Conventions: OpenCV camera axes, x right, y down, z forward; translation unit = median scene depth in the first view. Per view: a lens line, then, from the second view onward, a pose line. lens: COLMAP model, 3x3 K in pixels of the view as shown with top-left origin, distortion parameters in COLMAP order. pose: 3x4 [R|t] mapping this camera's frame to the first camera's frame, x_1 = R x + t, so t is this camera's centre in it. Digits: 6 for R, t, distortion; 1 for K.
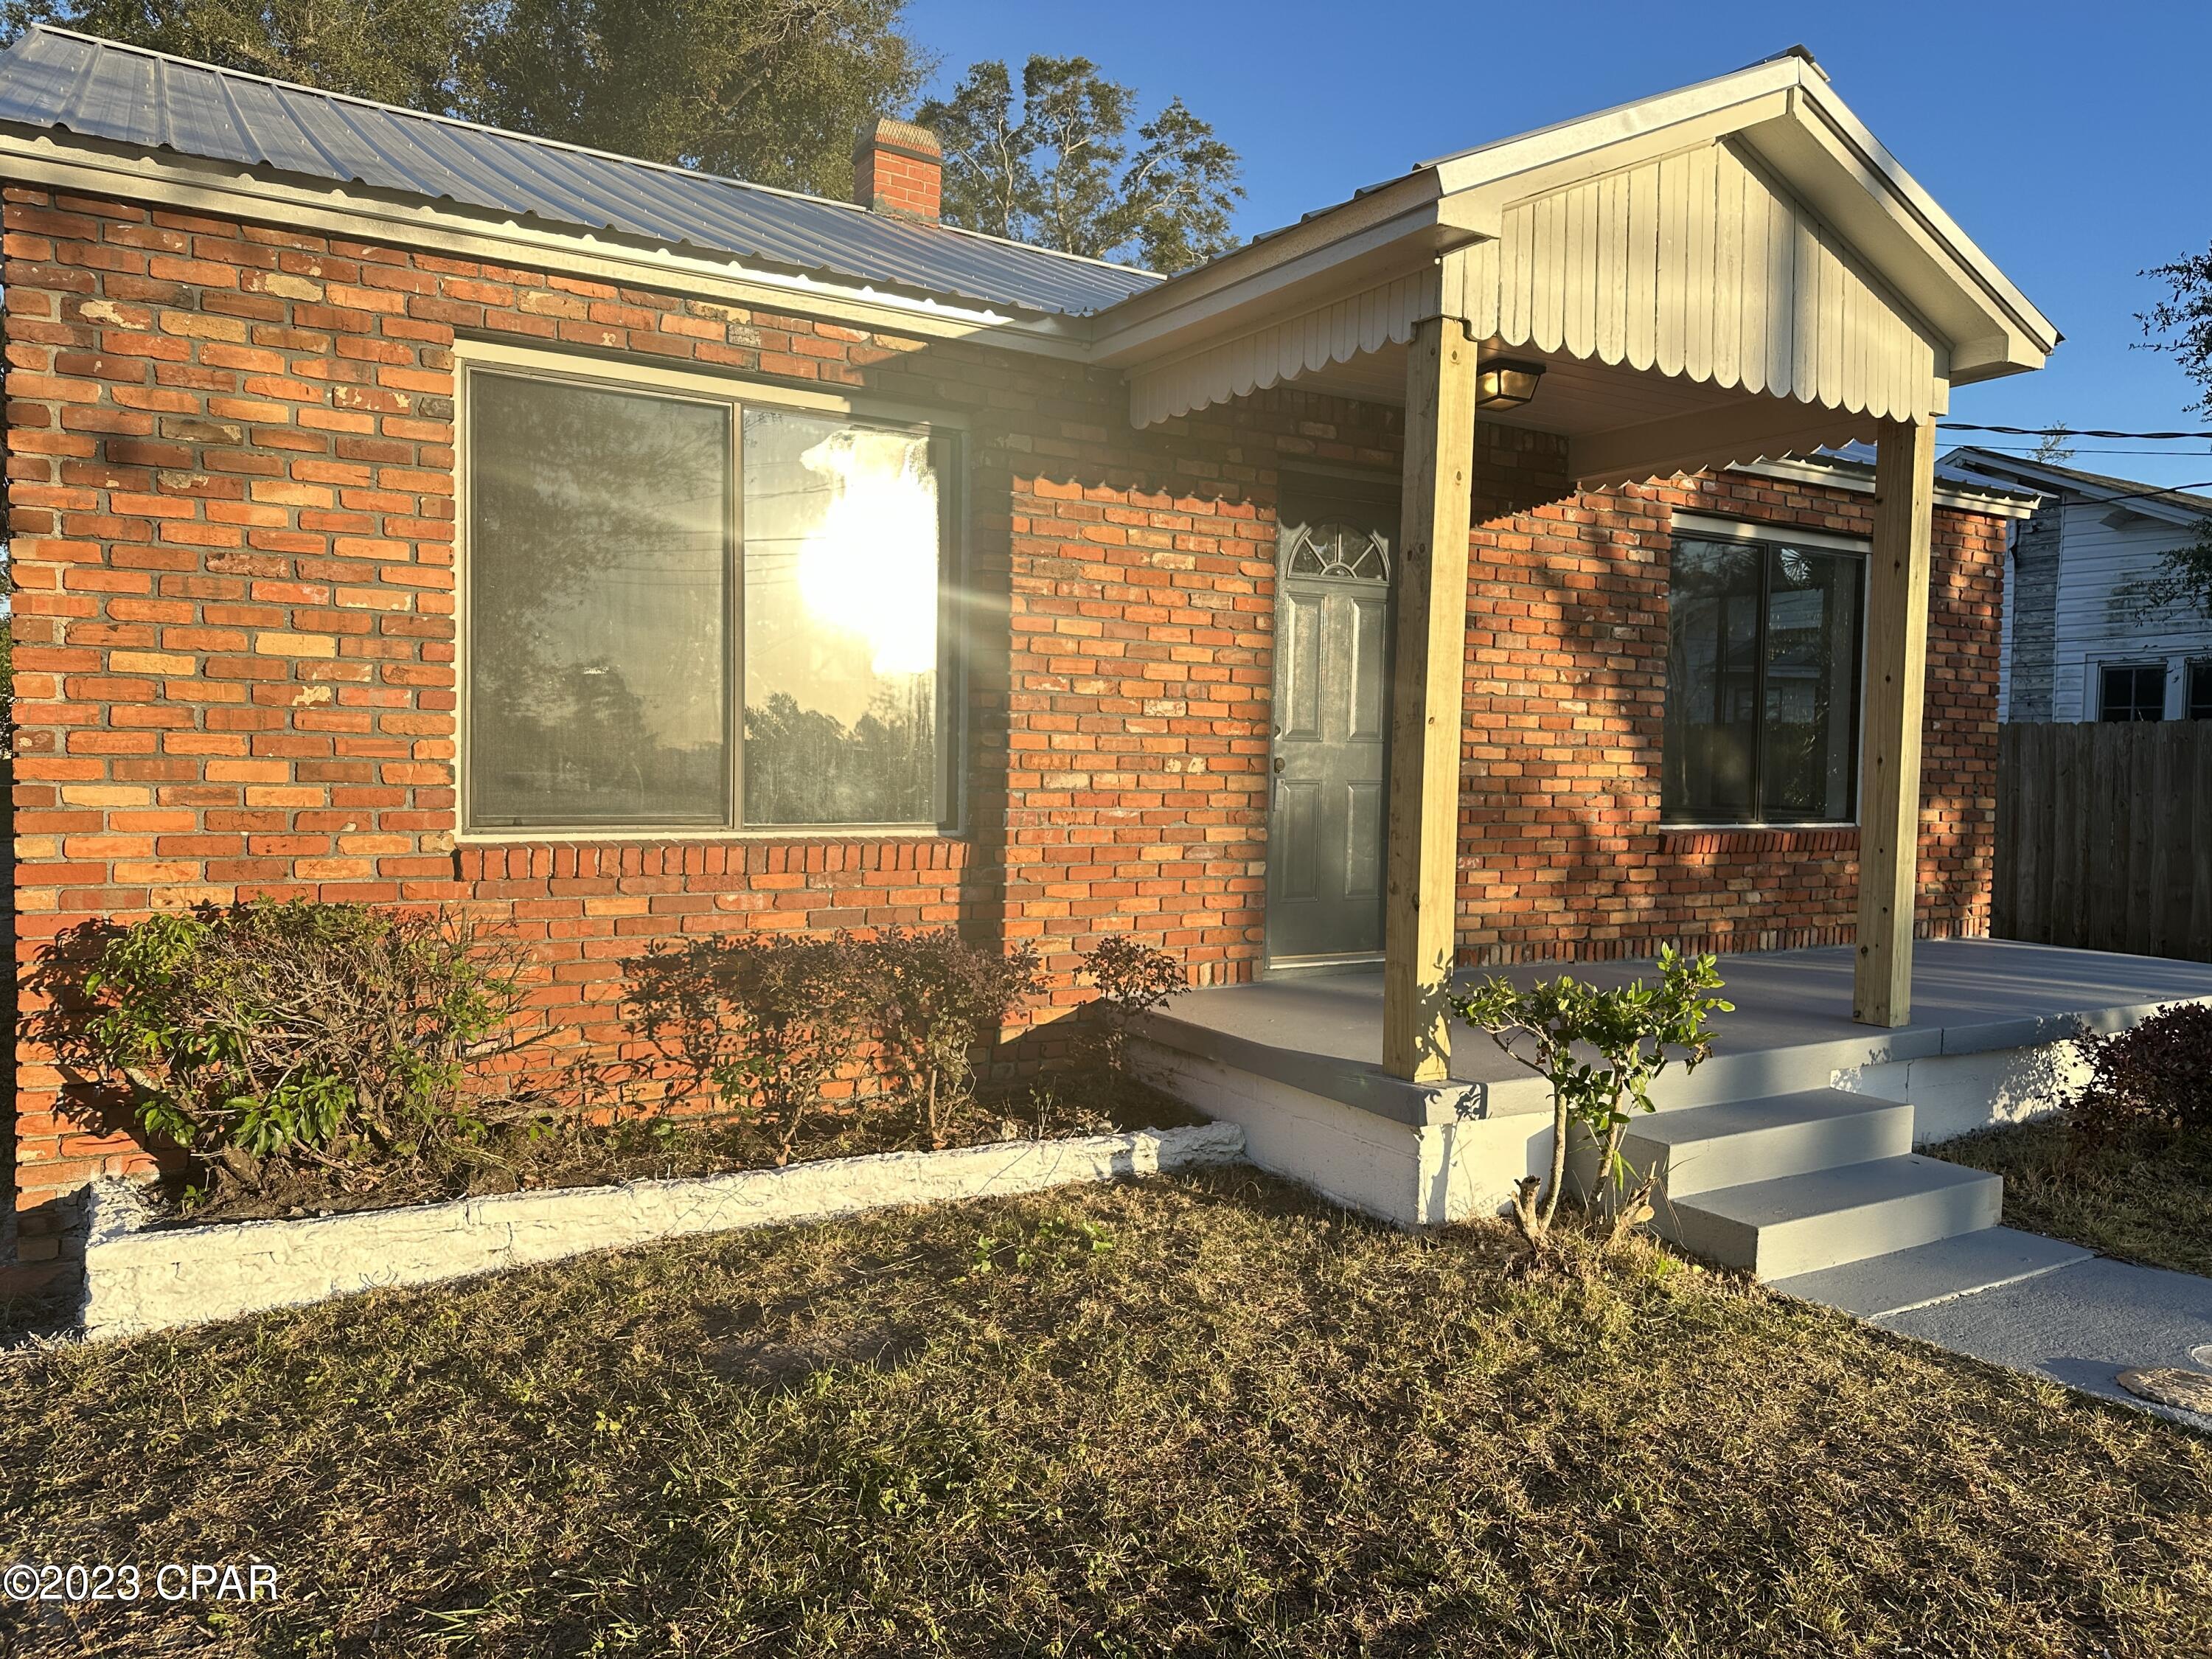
lens RADIAL K [[1547.2, 0, 1099.6], [0, 1547.2, 837.2], [0, 0, 1]] dist [0.068835, -0.083067]
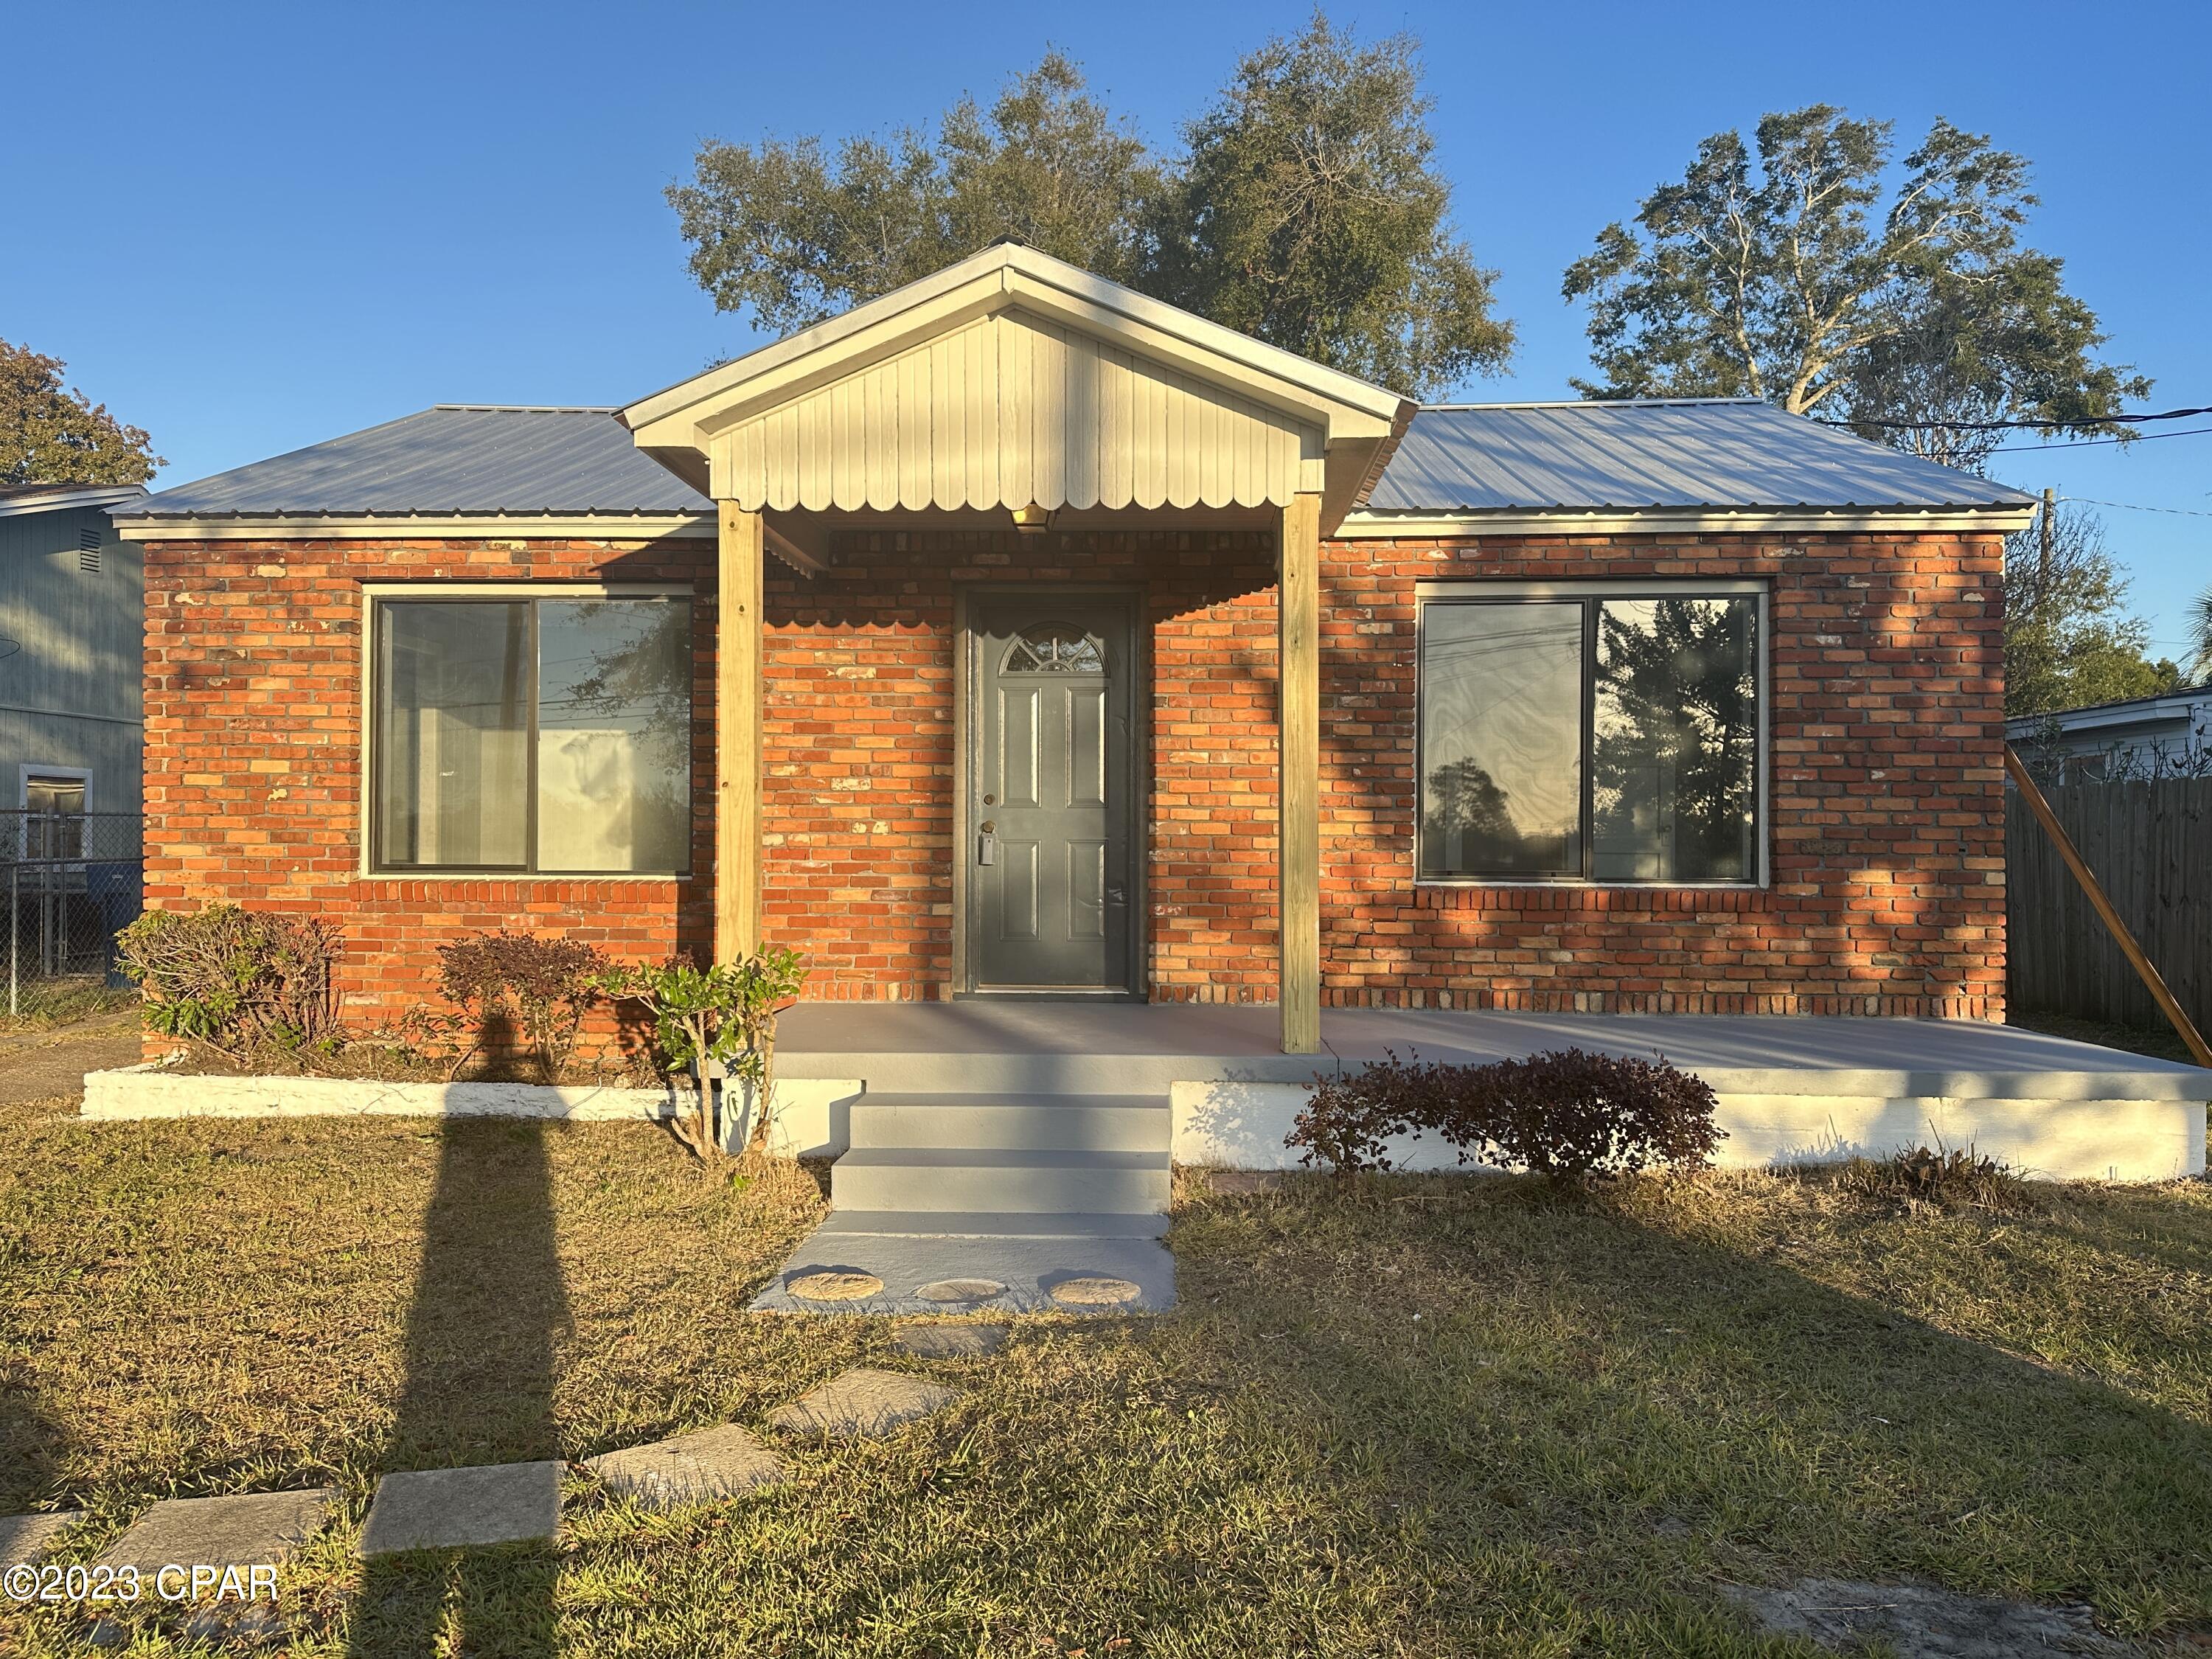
lens RADIAL K [[1547.2, 0, 1099.6], [0, 1547.2, 837.2], [0, 0, 1]] dist [0.068835, -0.083067]
pose [[0.832572, -0.018403, -0.553611, 0.958933], [-0.018110, 0.998009, -0.060411, 0.037364], [0.553620, 0.060322, 0.830582, 0.029910]]
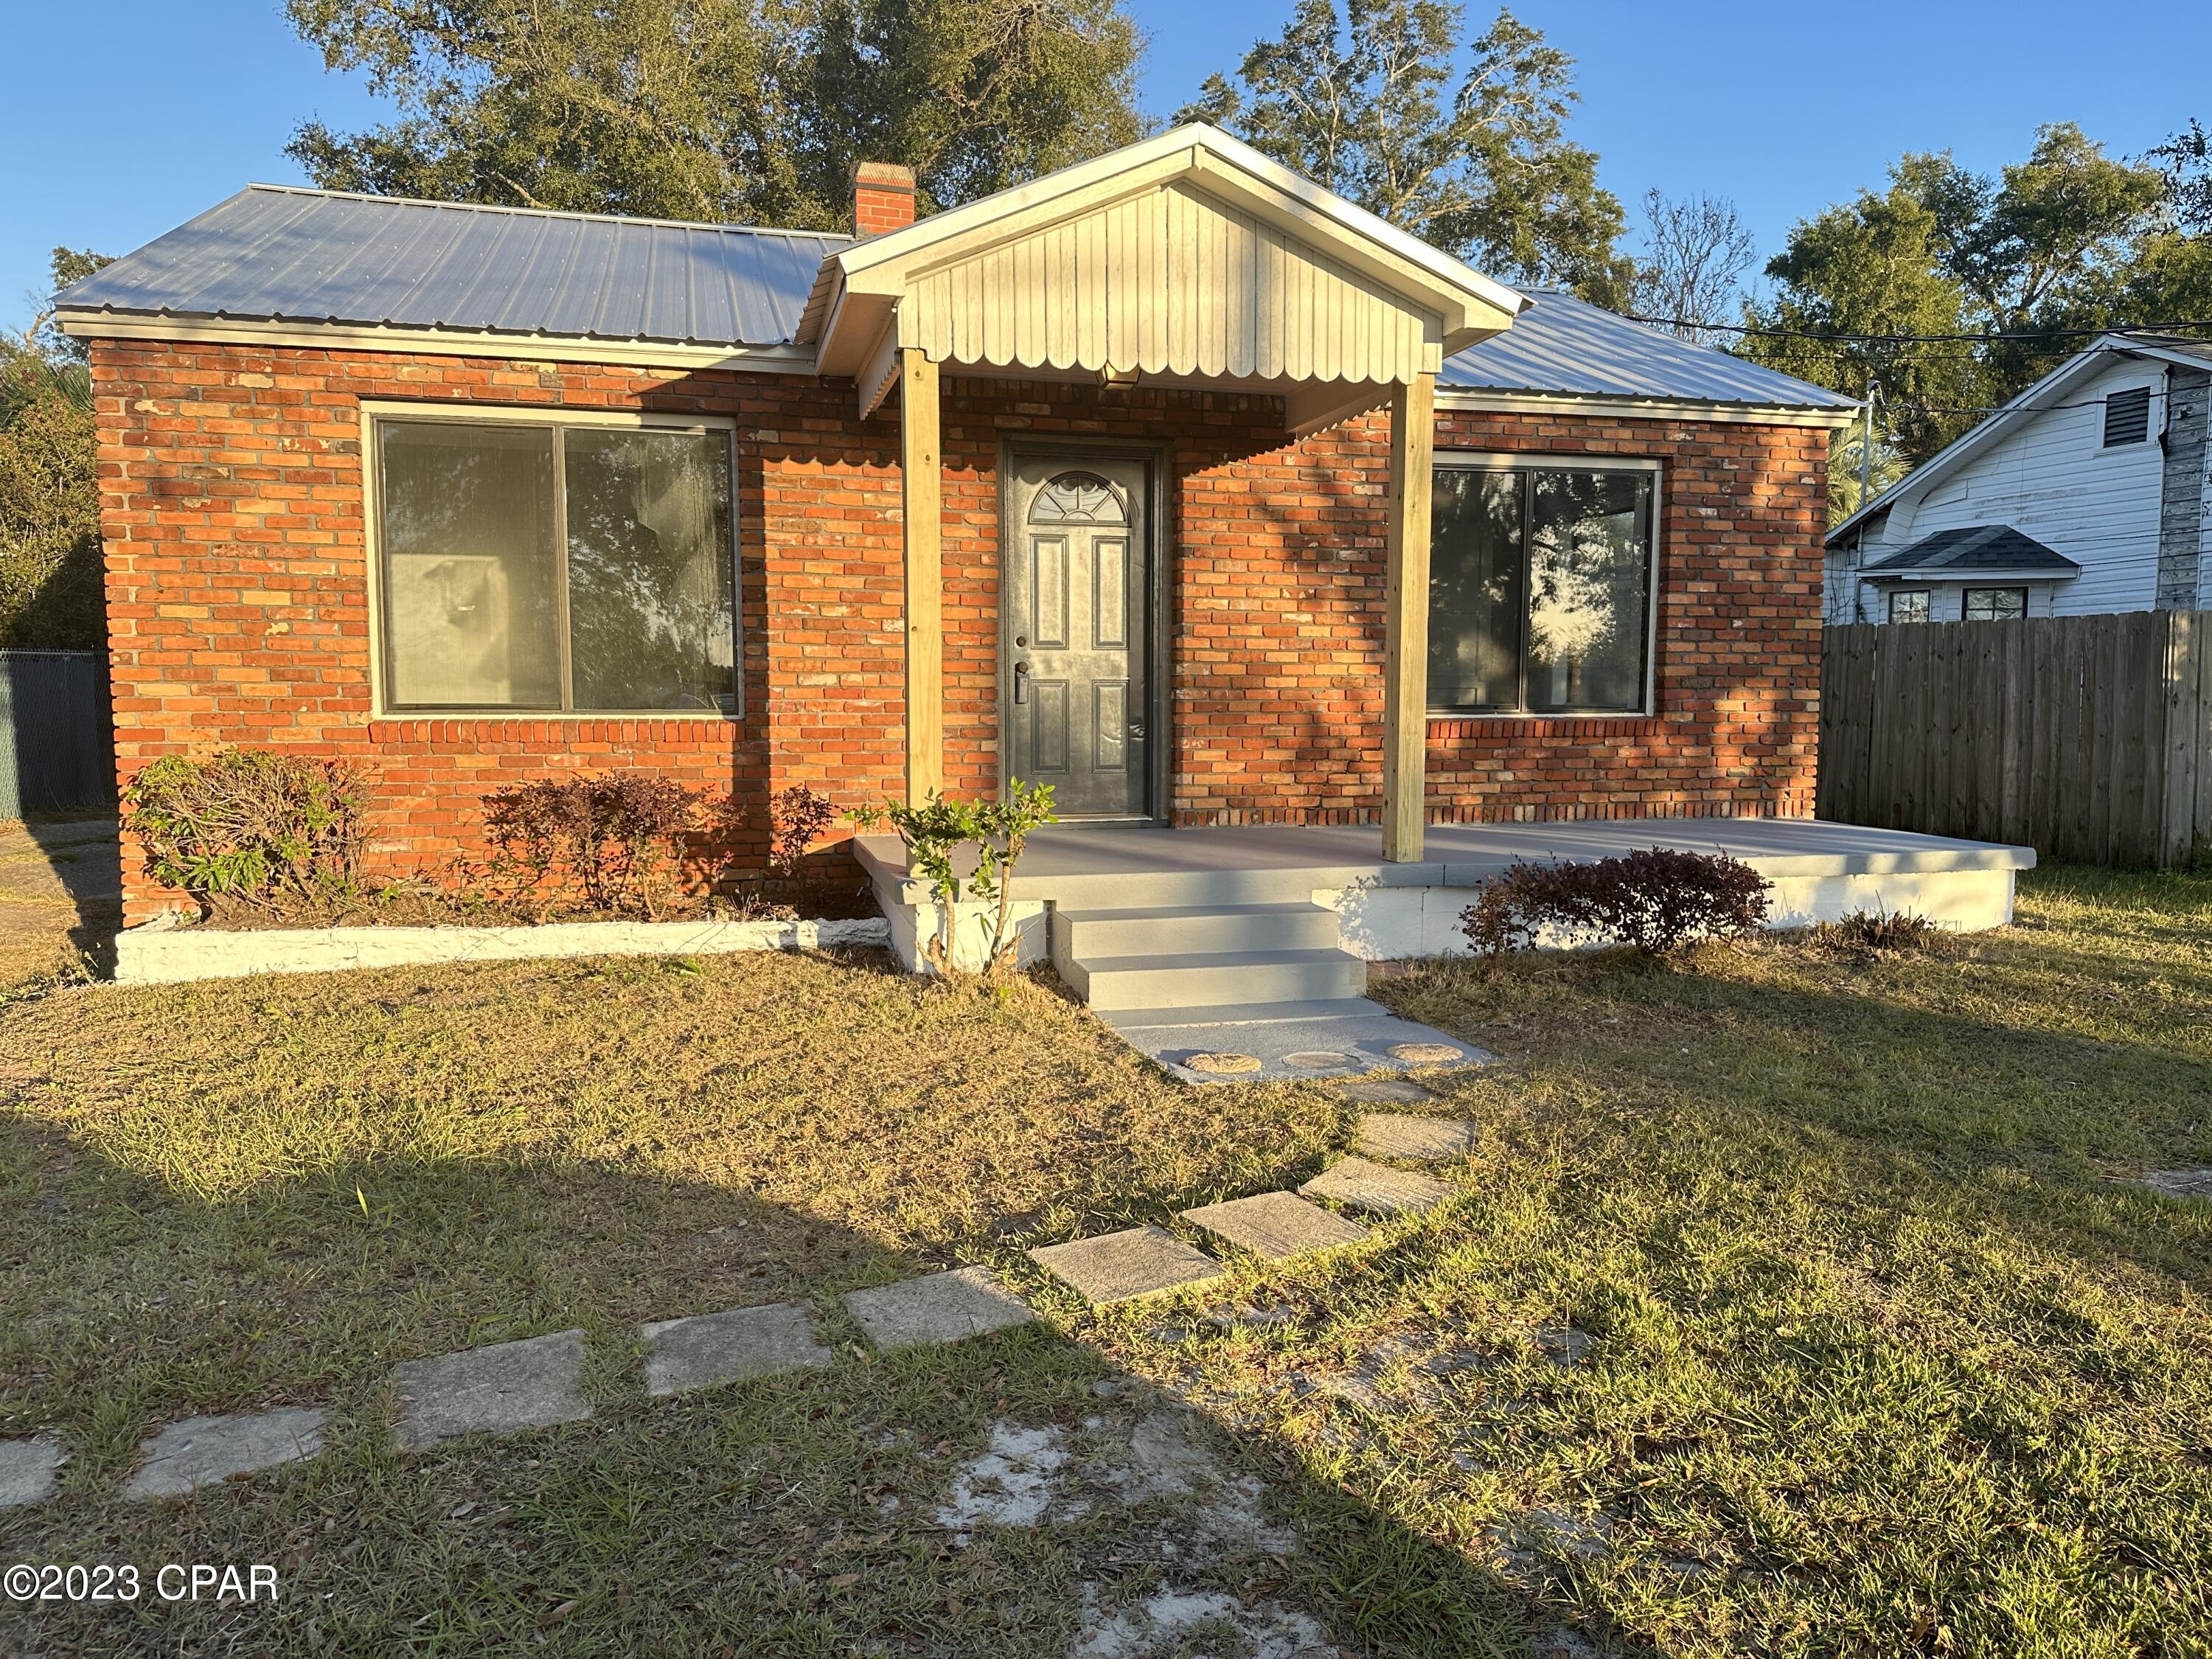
lens RADIAL K [[1544.8, 0, 1110.3], [0, 1544.8, 826.4], [0, 0, 1]] dist [0.077123, -0.097084]
pose [[0.961139, 0.009439, -0.275903, 0.604511], [0.001036, 0.999285, 0.037795, 0.042608], [0.276063, -0.036612, 0.960442, -0.264665]]
